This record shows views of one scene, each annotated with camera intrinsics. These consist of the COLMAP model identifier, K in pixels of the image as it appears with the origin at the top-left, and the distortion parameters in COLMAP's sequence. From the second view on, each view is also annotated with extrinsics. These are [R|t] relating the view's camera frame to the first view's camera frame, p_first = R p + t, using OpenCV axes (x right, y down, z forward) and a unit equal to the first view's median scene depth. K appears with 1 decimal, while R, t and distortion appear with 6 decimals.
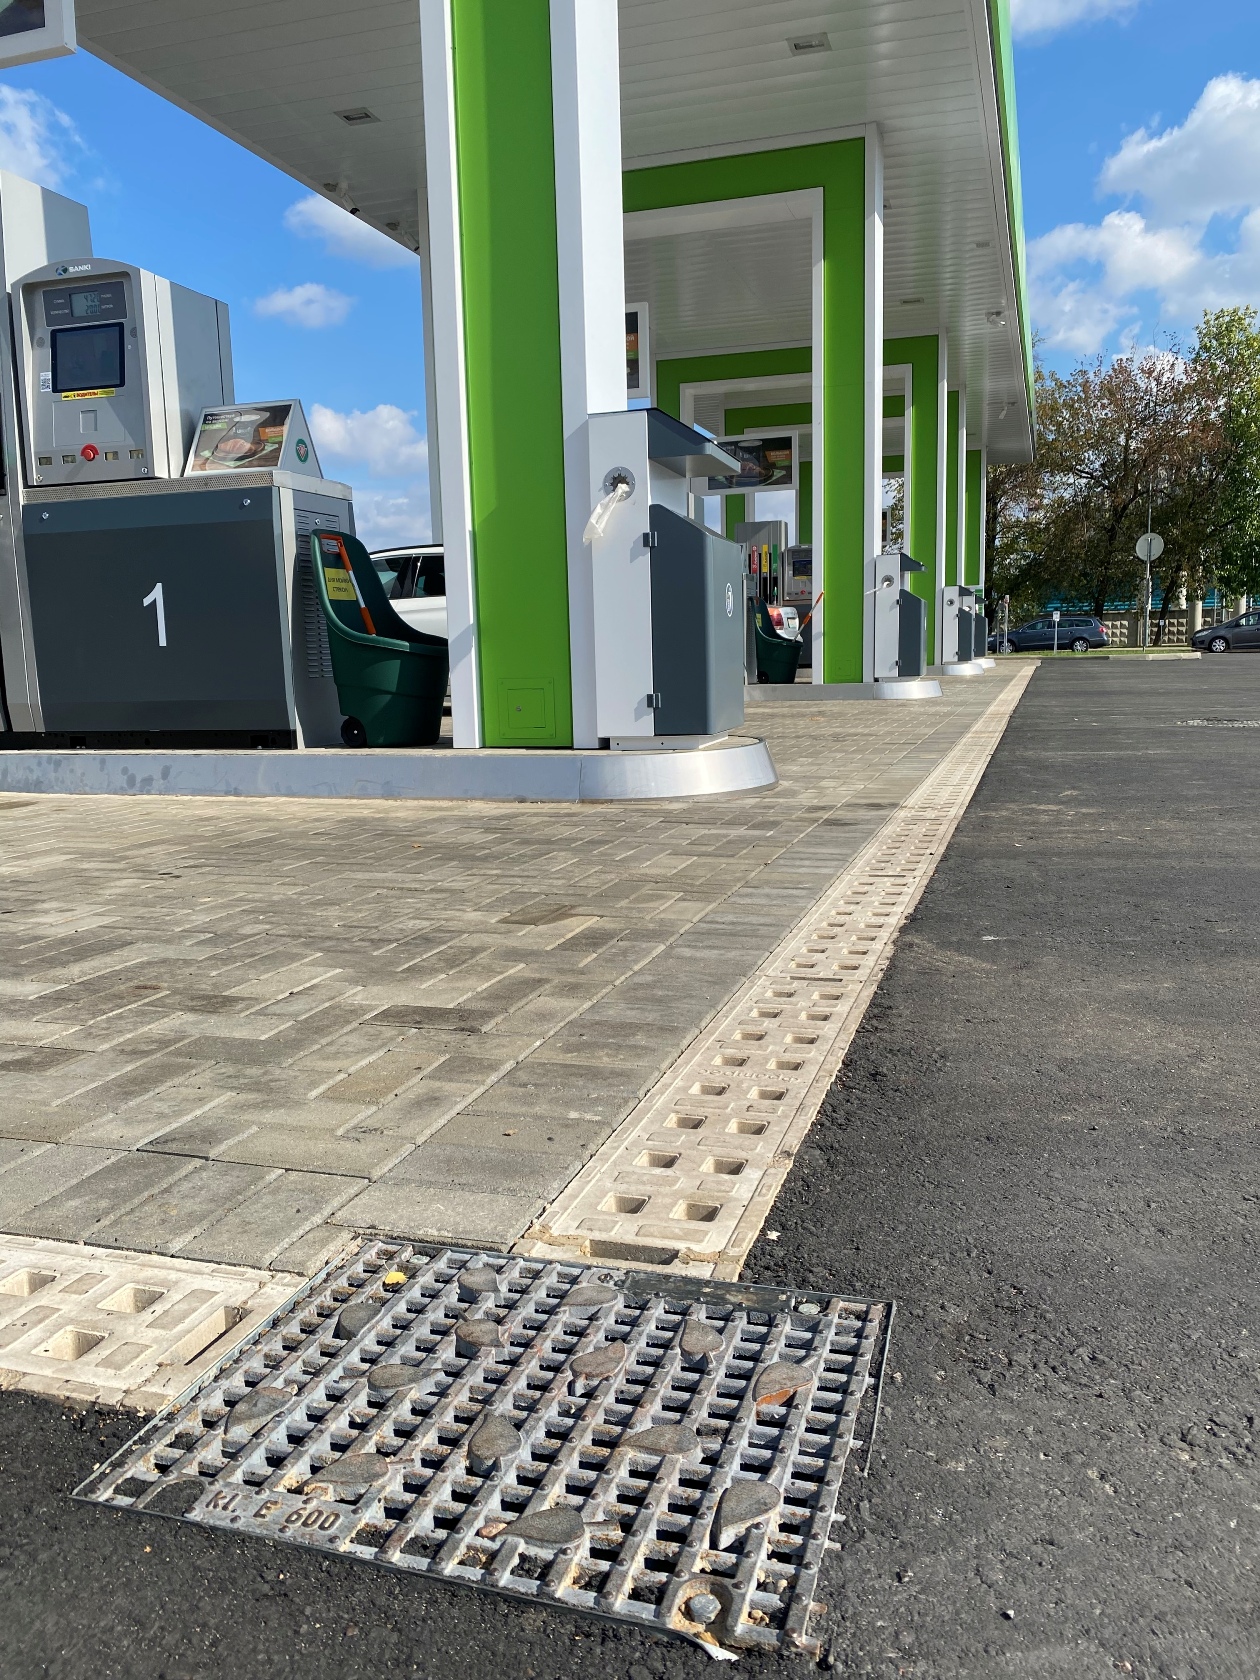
lens RADIAL K [[1295.5, 0, 630.0], [0, 1295.5, 840.0], [0, 0, 1]] dist [0.062684, -0.114804]
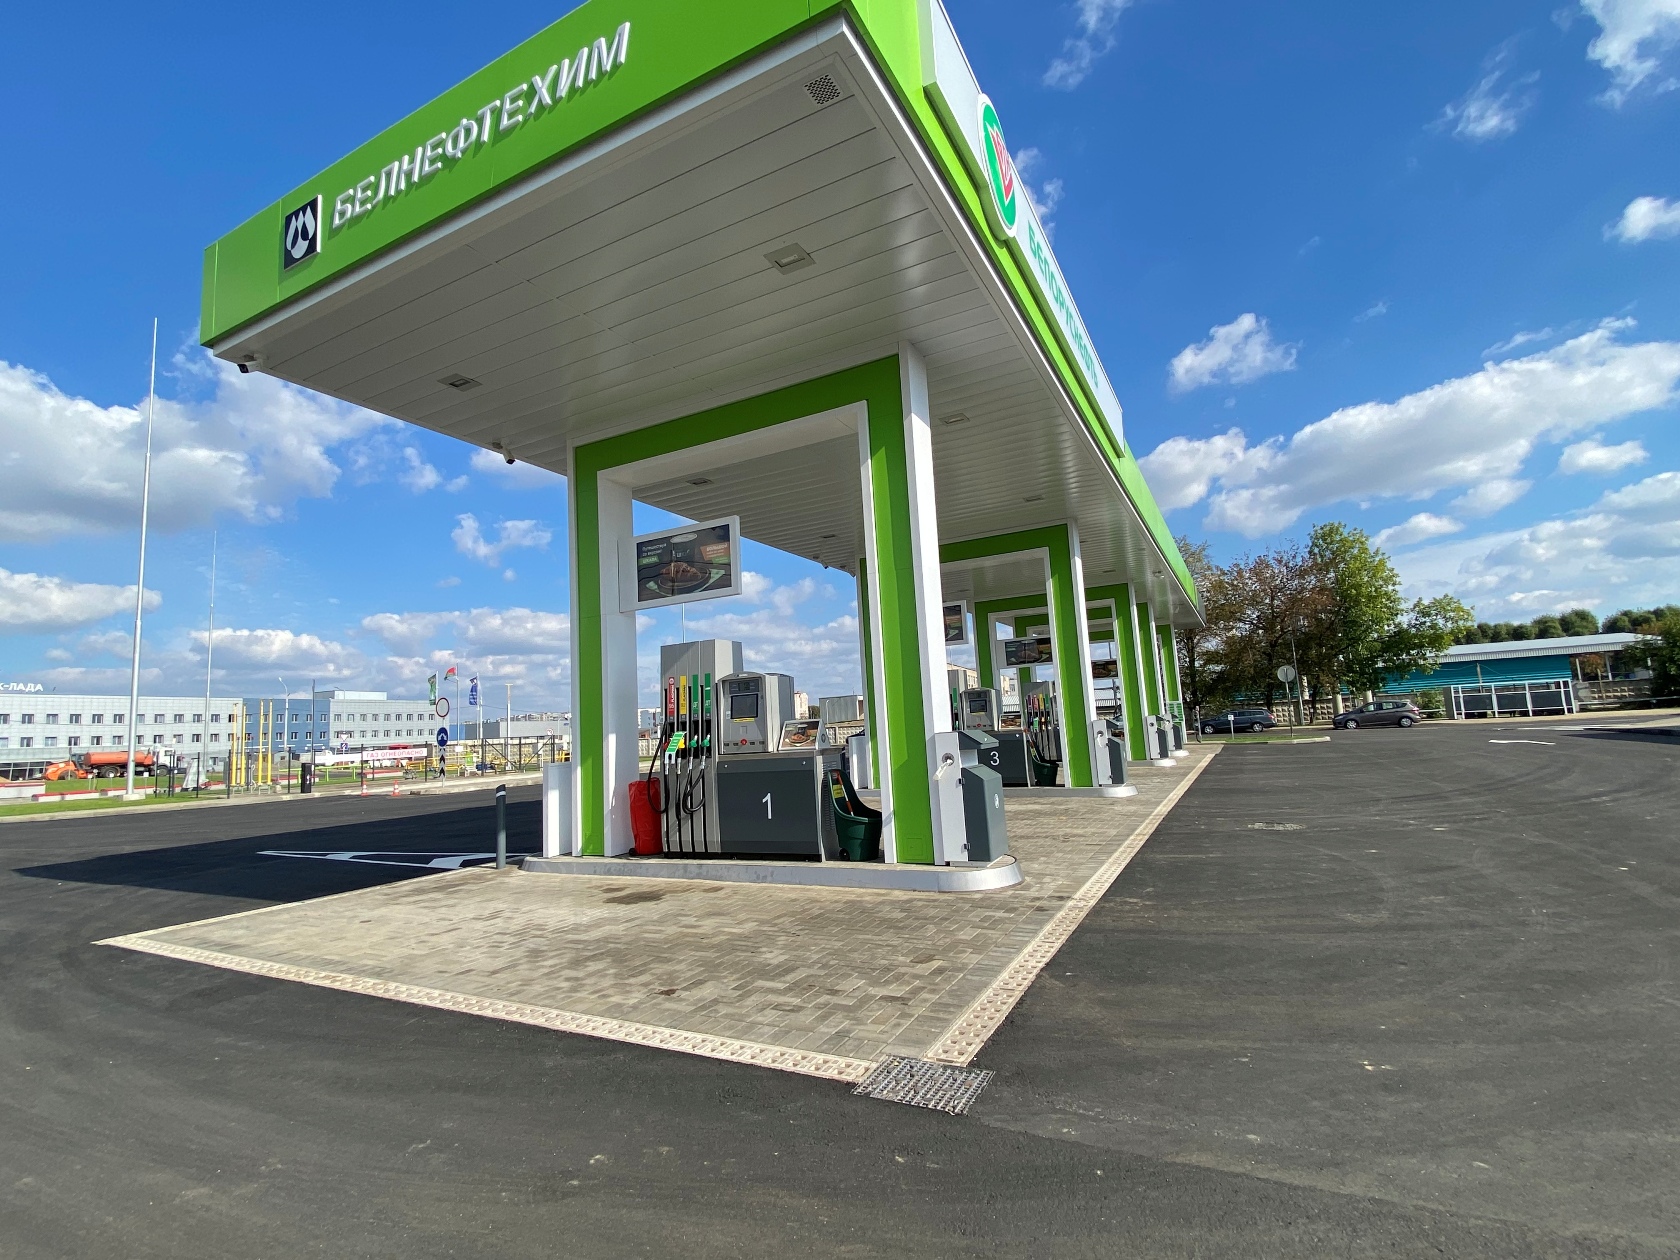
lens RADIAL K [[775.4, 0, 835.1], [0, 775.4, 628.4], [0, 0, 1]] dist [0.053619, -0.064364]
pose [[0.984343, -0.048927, -0.169337, 0.091253], [0.001568, 0.963095, -0.269158, -0.236993], [0.176257, 0.264678, 0.948092, -1.193122]]
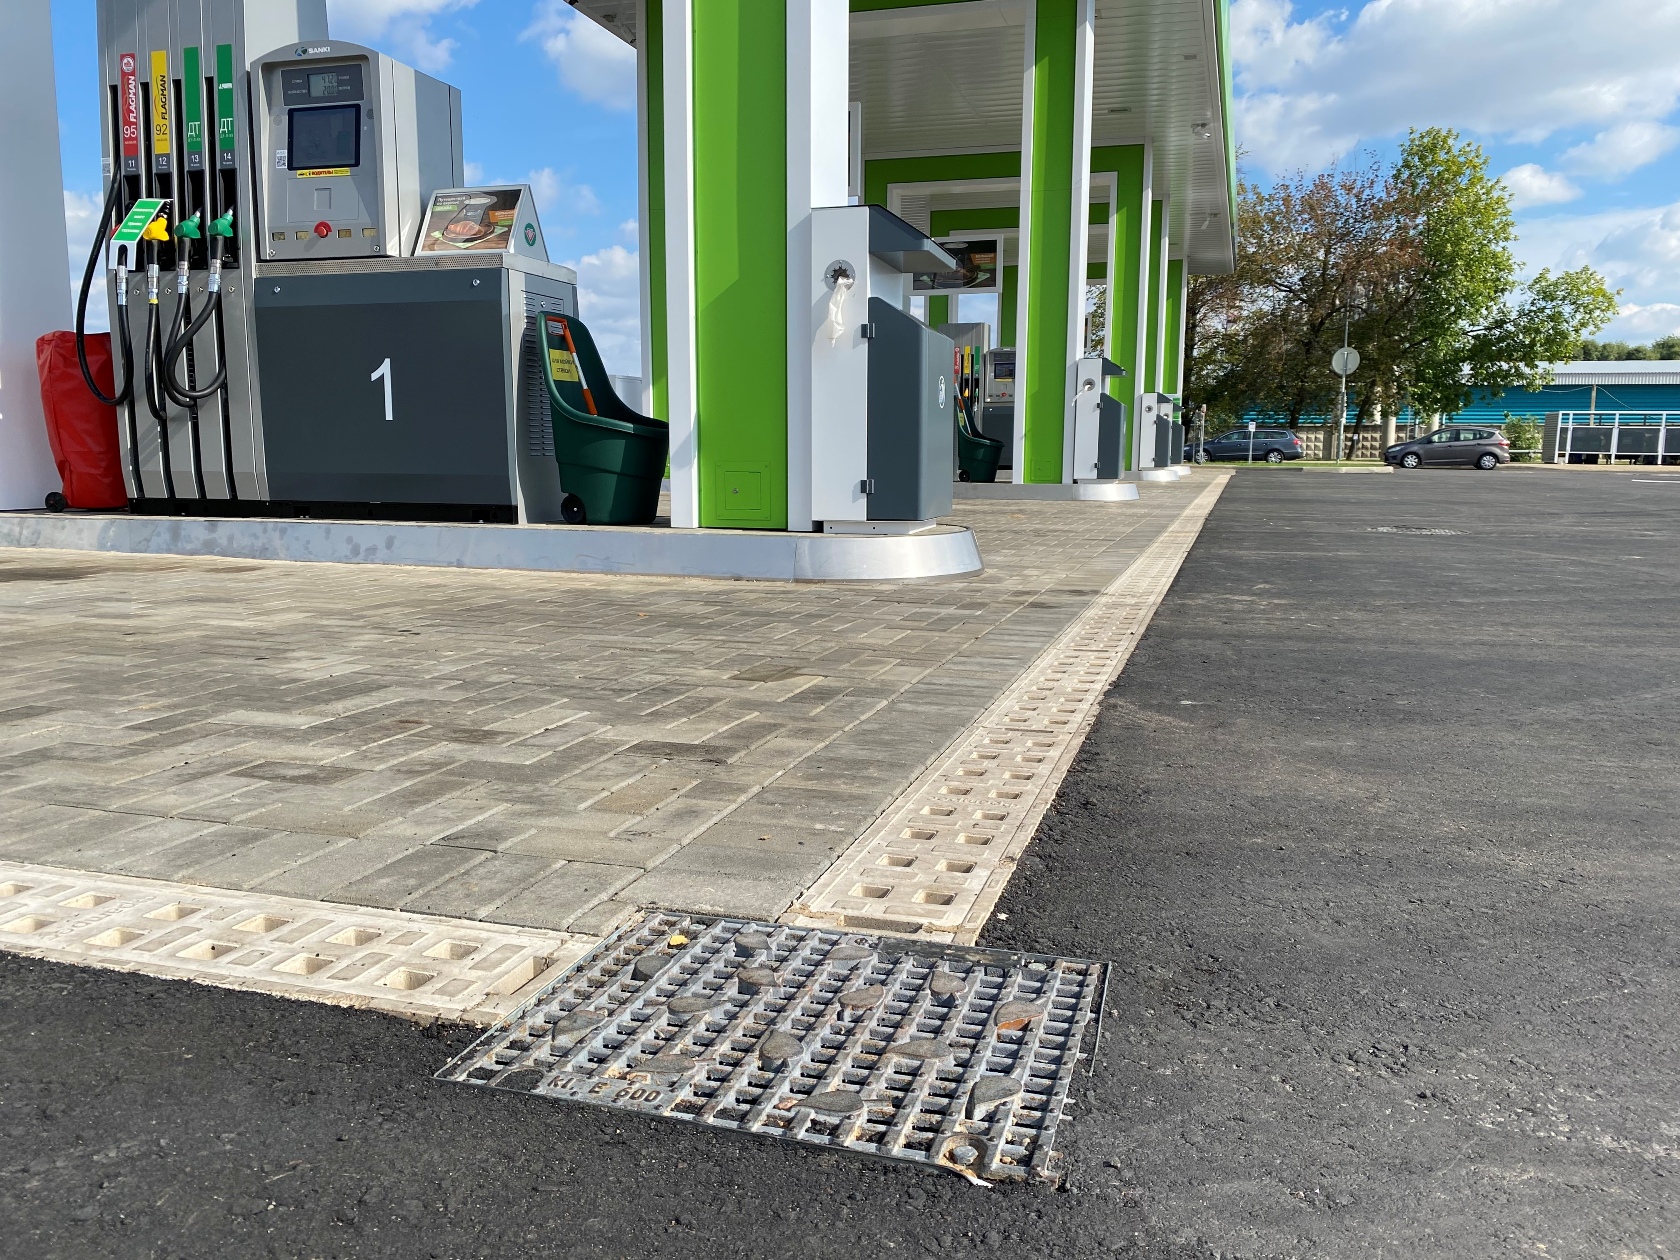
lens RADIAL K [[1295.5, 0, 846.1], [0, 1295.5, 636.3], [0, 0, 1]] dist [0.062684, -0.114804]
pose [[0.999445, 0.027764, 0.018416, -0.030834], [-0.027727, 0.999613, -0.002277, 0.033506], [-0.018472, 0.001766, 0.999828, -0.080187]]
